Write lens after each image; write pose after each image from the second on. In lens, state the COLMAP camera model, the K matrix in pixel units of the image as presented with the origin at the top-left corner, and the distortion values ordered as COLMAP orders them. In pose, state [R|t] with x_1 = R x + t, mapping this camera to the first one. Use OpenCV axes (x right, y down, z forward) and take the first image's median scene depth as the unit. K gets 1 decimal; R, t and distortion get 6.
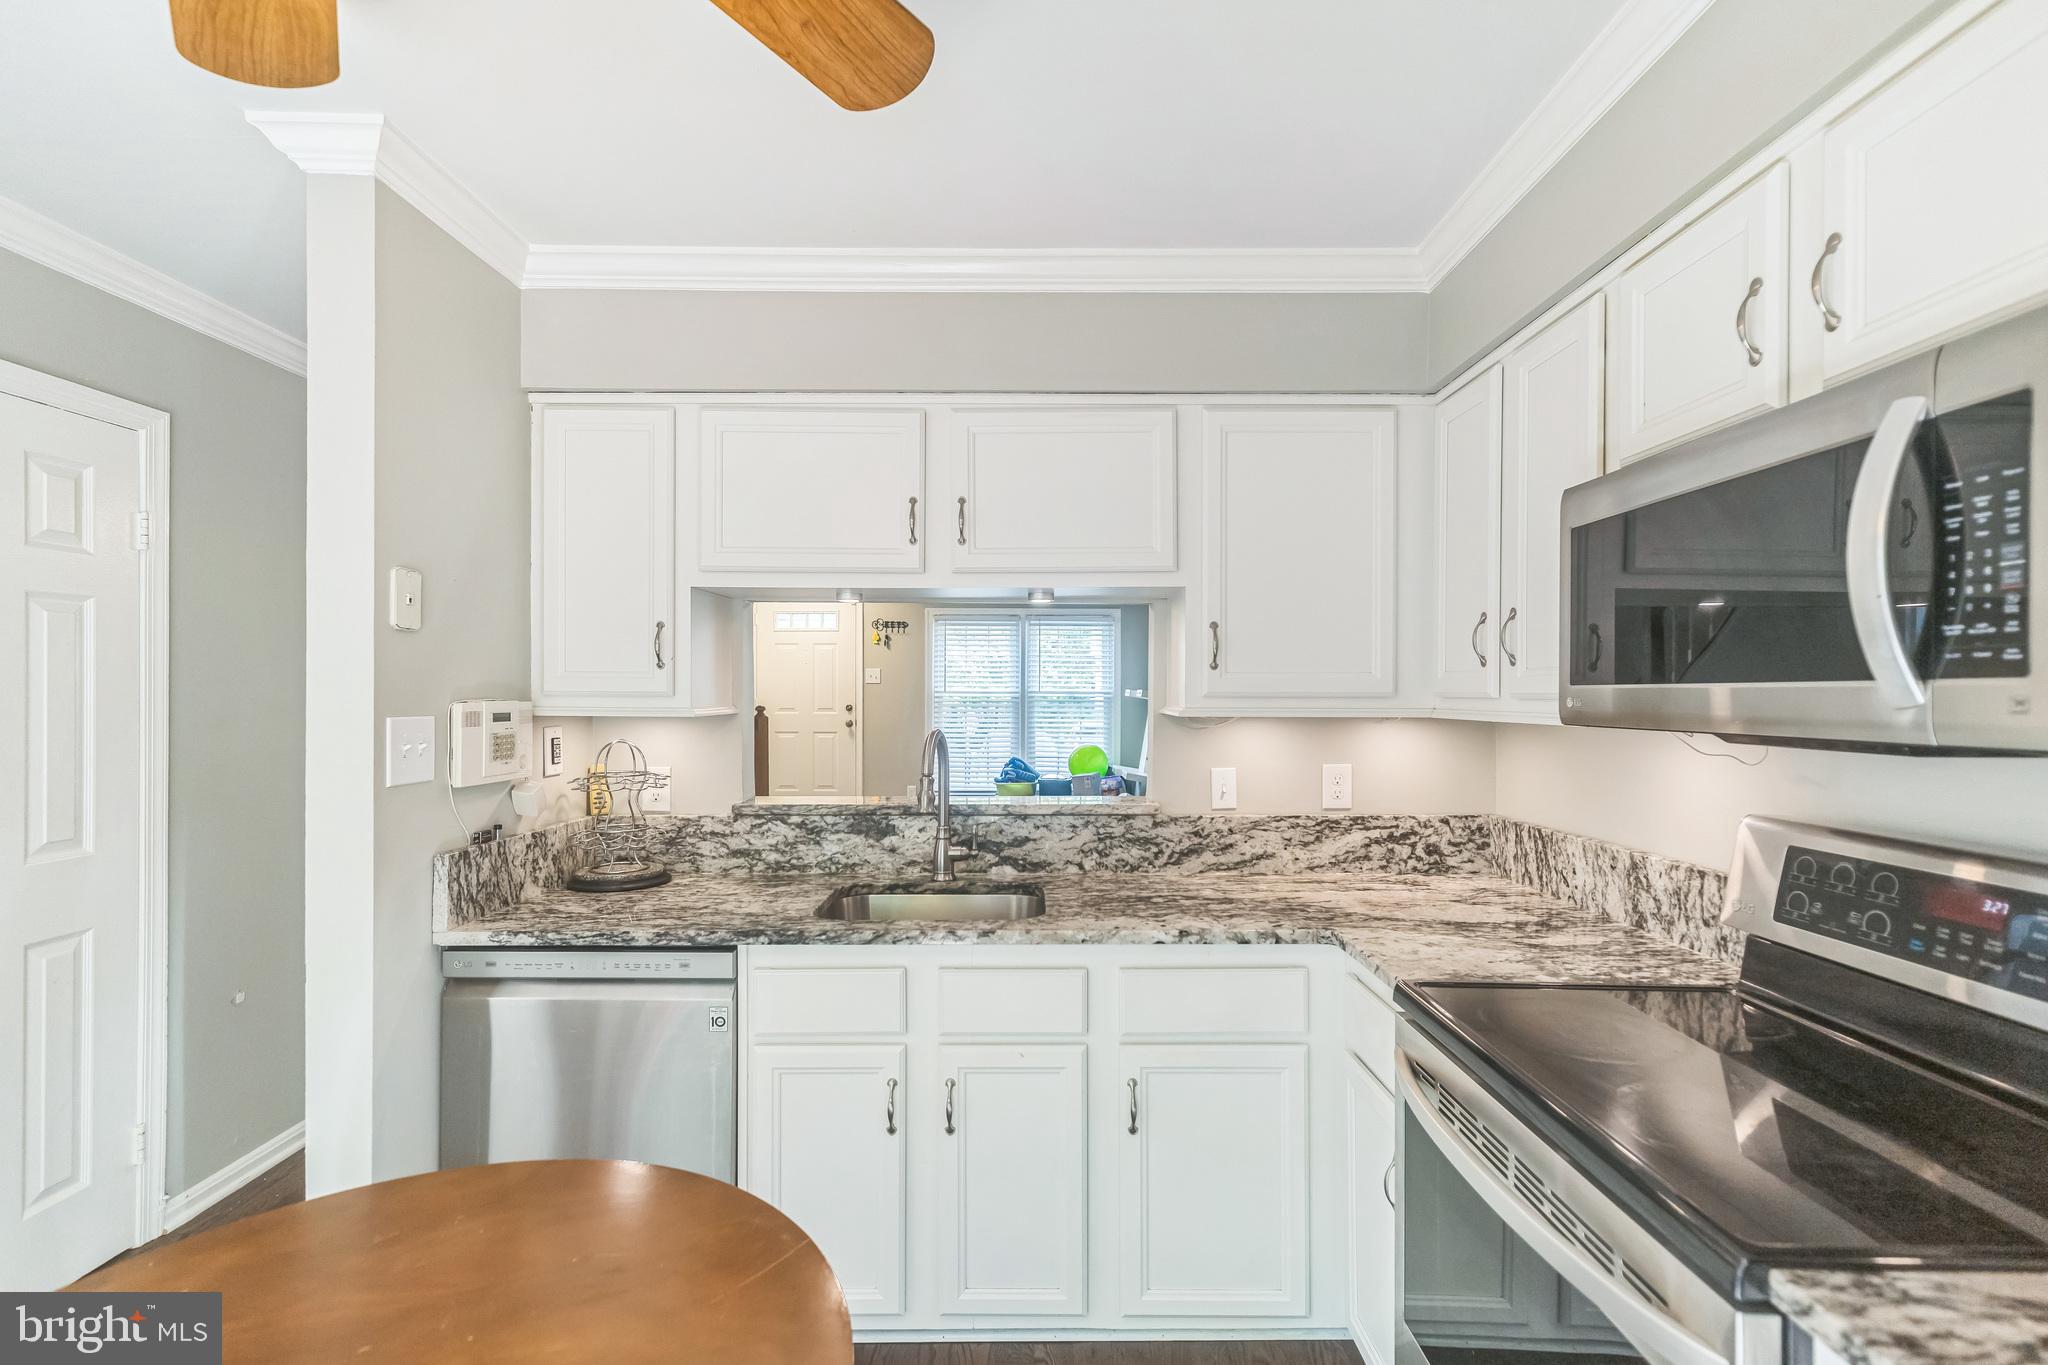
lens RADIAL K [[909.9, 0, 1029.2], [0, 909.9, 694.9], [0, 0, 1]] dist [0.003096, -0.000272]
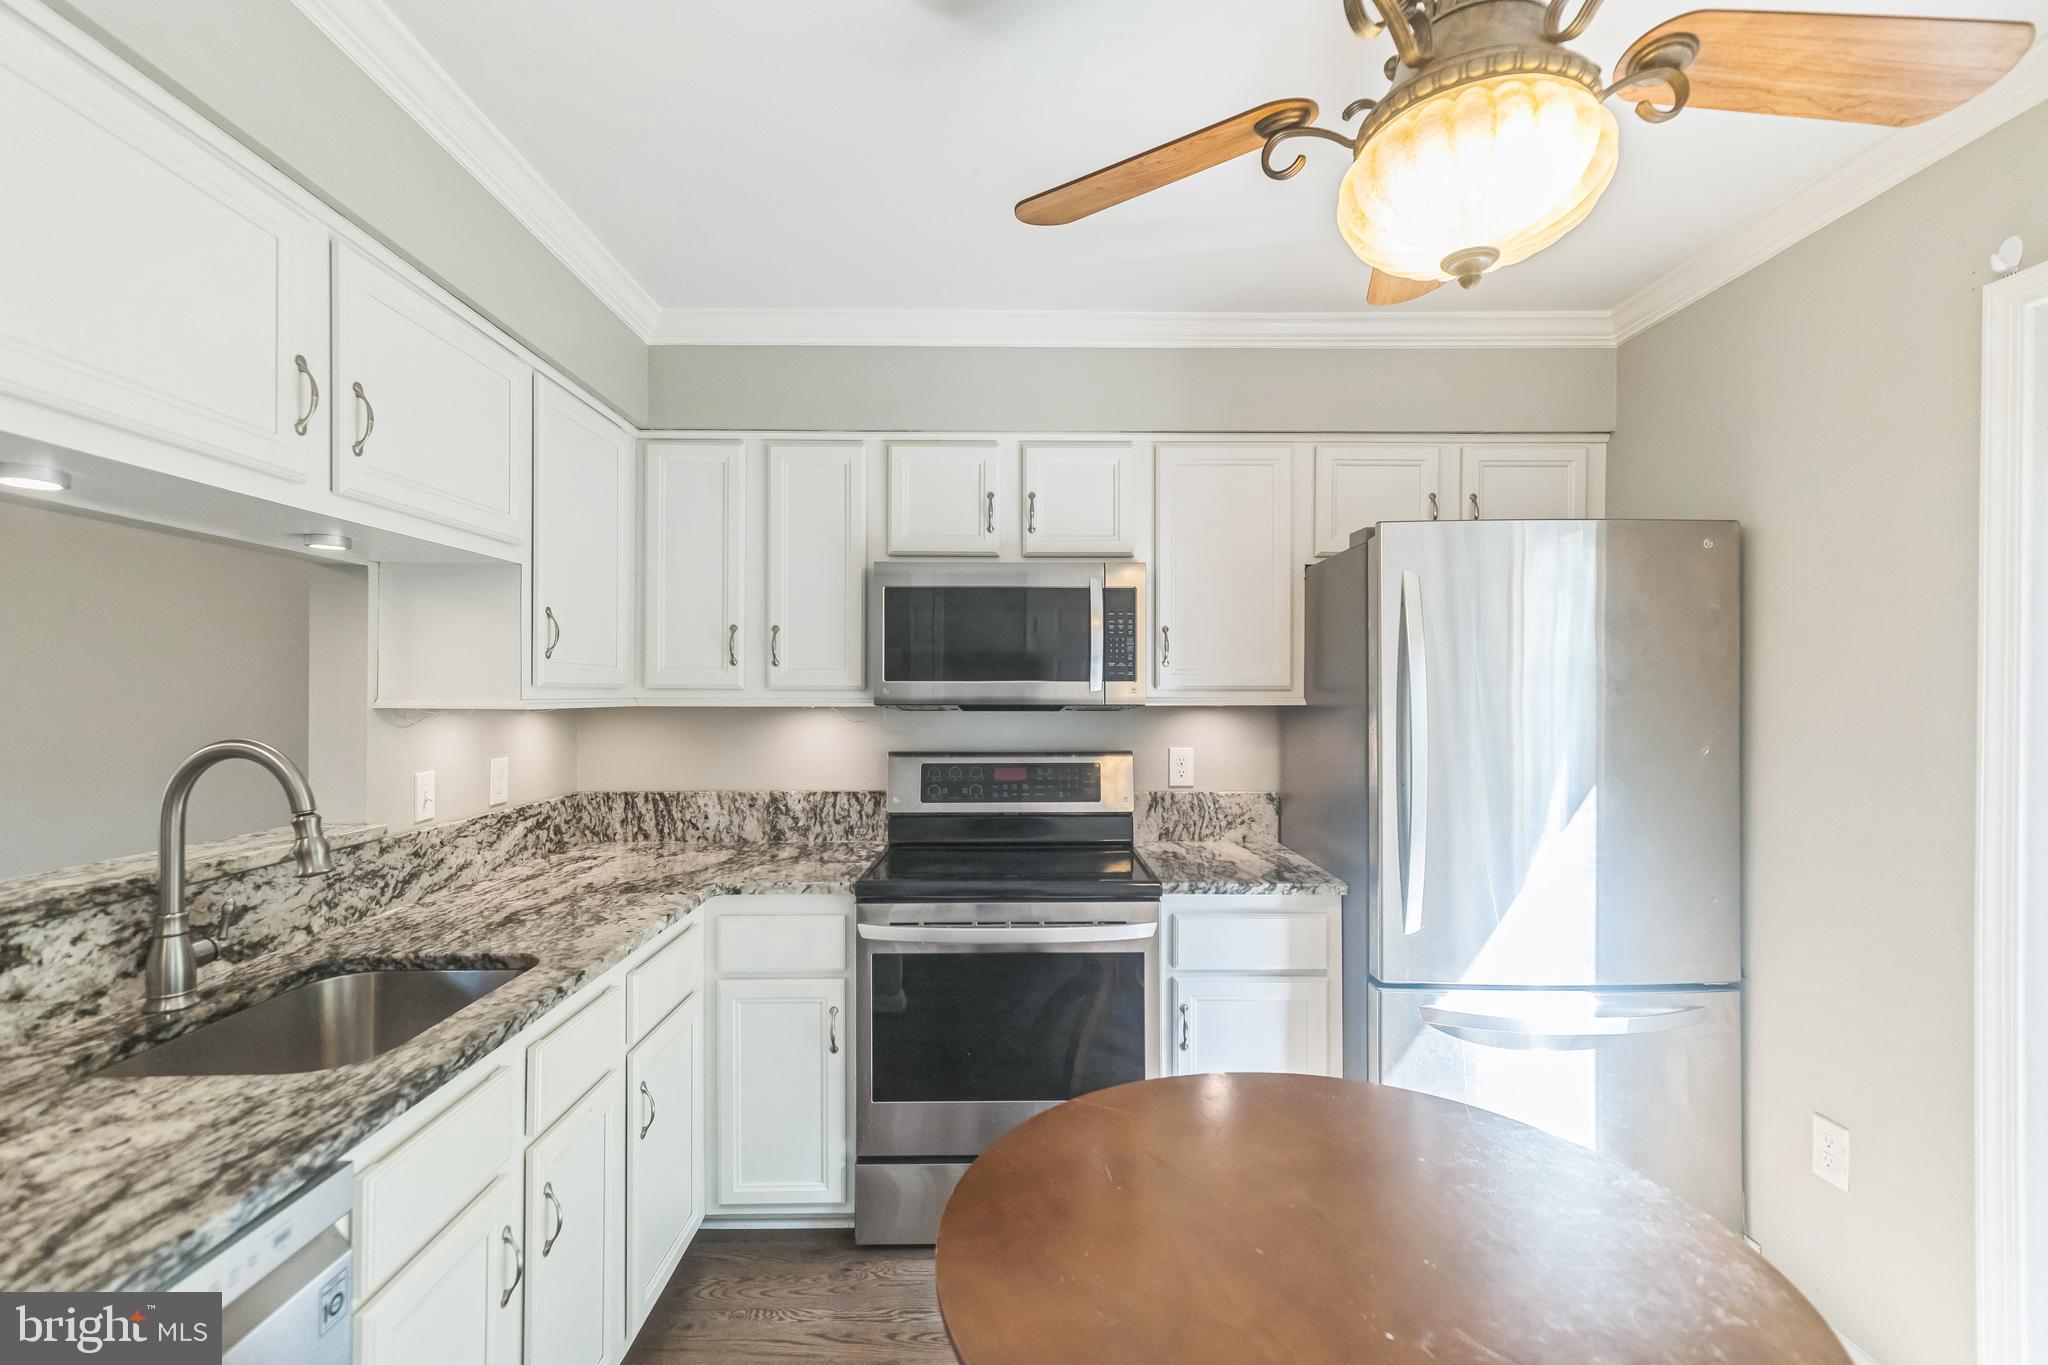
lens RADIAL K [[918.9, 0, 1026.3], [0, 918.9, 697.9], [0, 0, 1]] dist [0.005431, 0.000545]
pose [[-0.016931, -0.007119, 0.999831, -0.661493], [-0.000564, 0.999975, 0.007110, 0.005060], [-0.999857, -0.000443, -0.016934, 0.463440]]
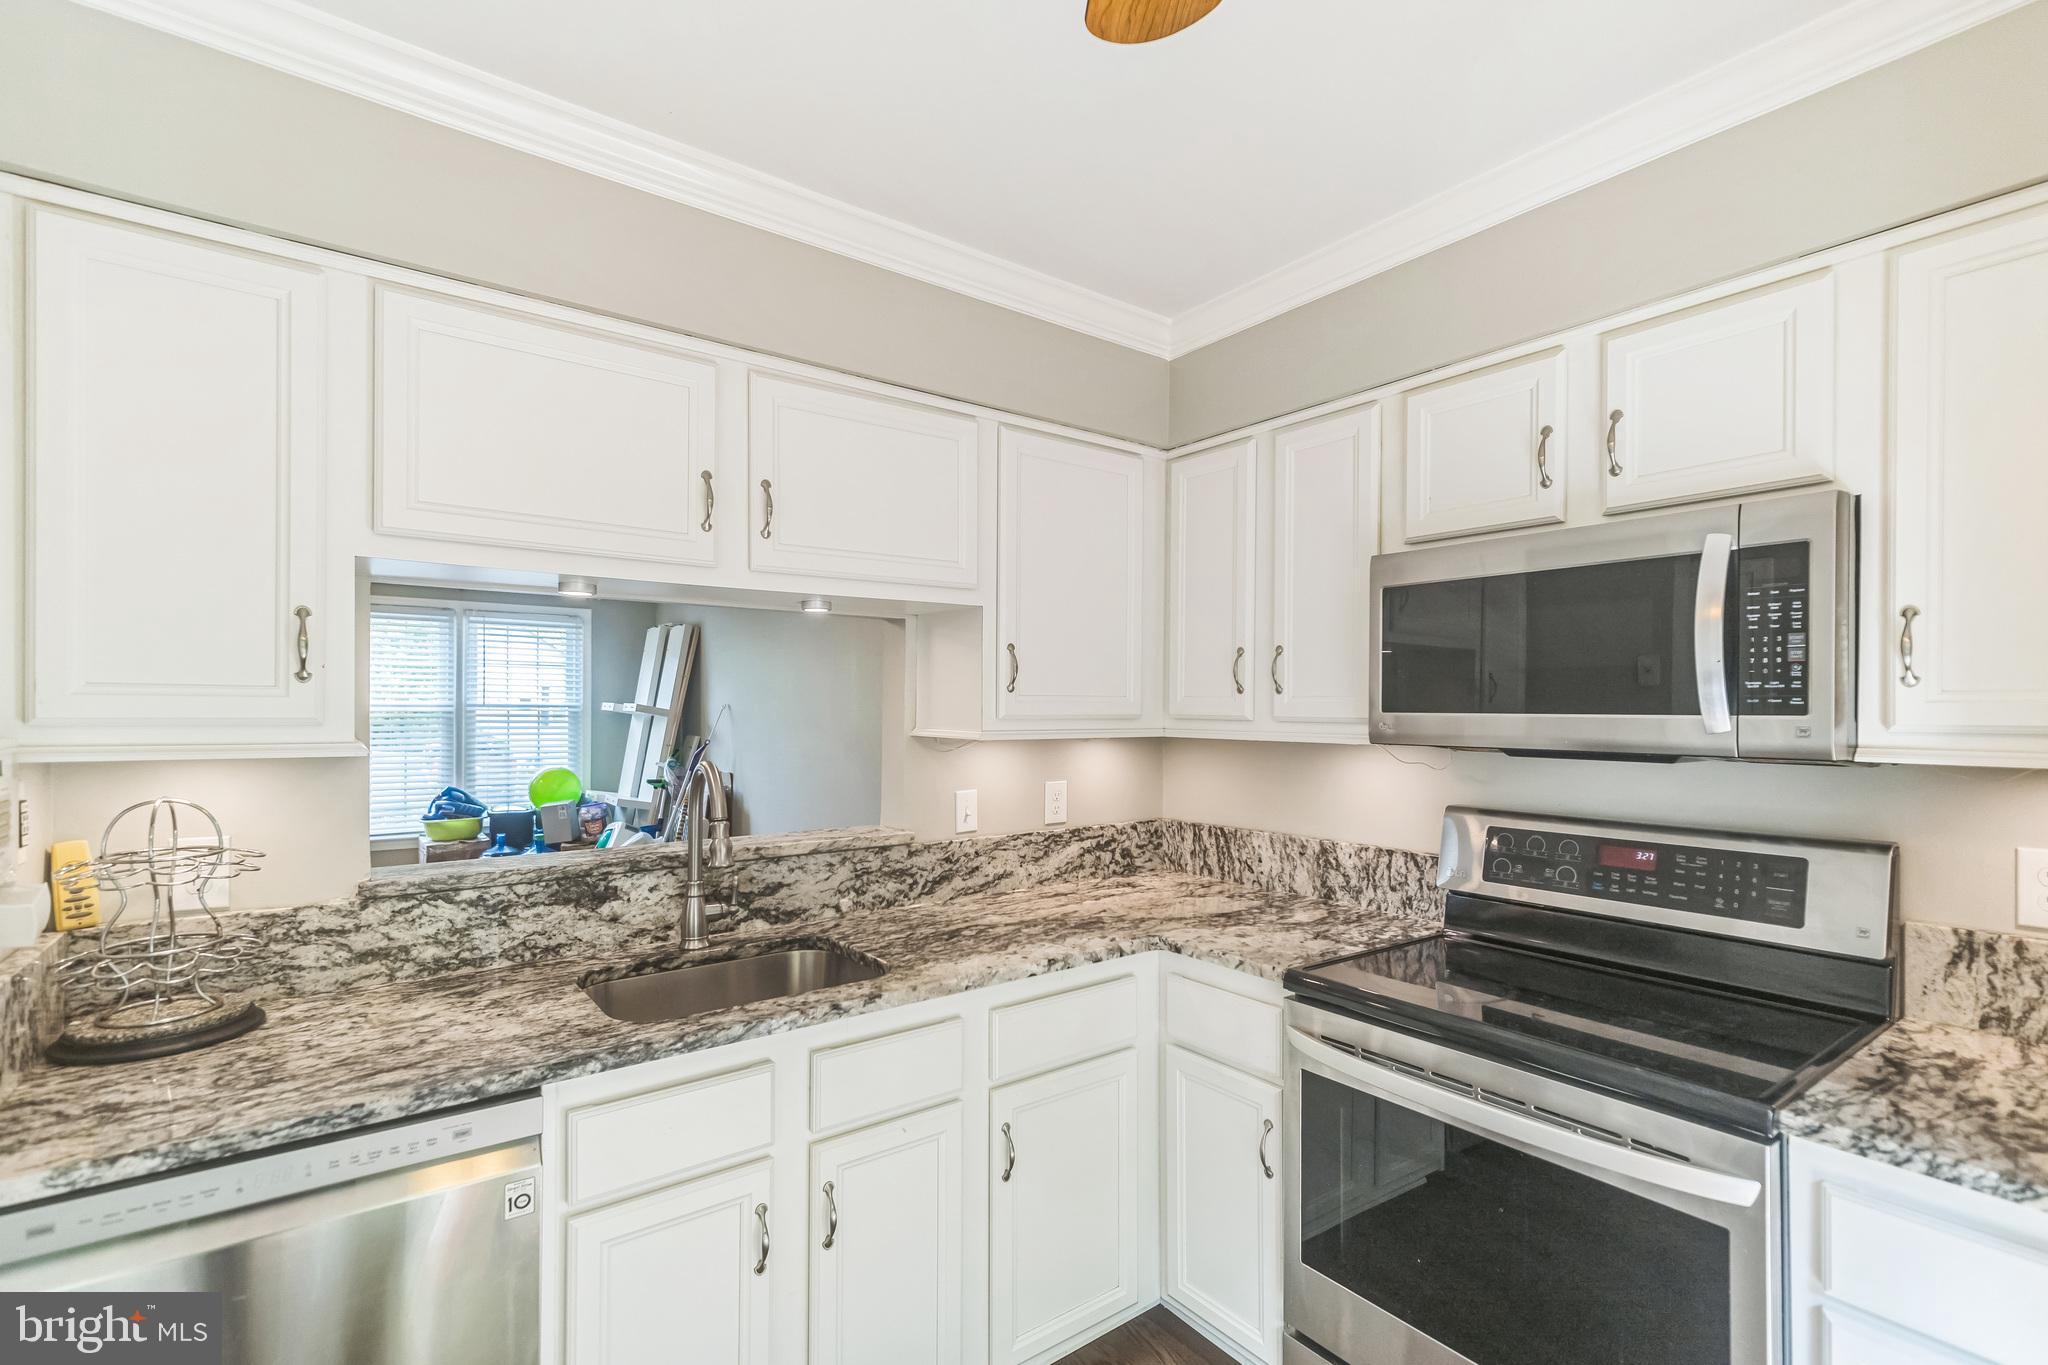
lens RADIAL K [[928.5, 0, 1021.2], [0, 928.5, 709.9], [0, 0, 1]] dist [0.004573, 0.001200]
pose [[0.801202, -0.001010, 0.598393, -0.346081], [-0.001690, 0.999991, 0.003950, -0.010985], [-0.598391, -0.004176, 0.801193, 0.162141]]
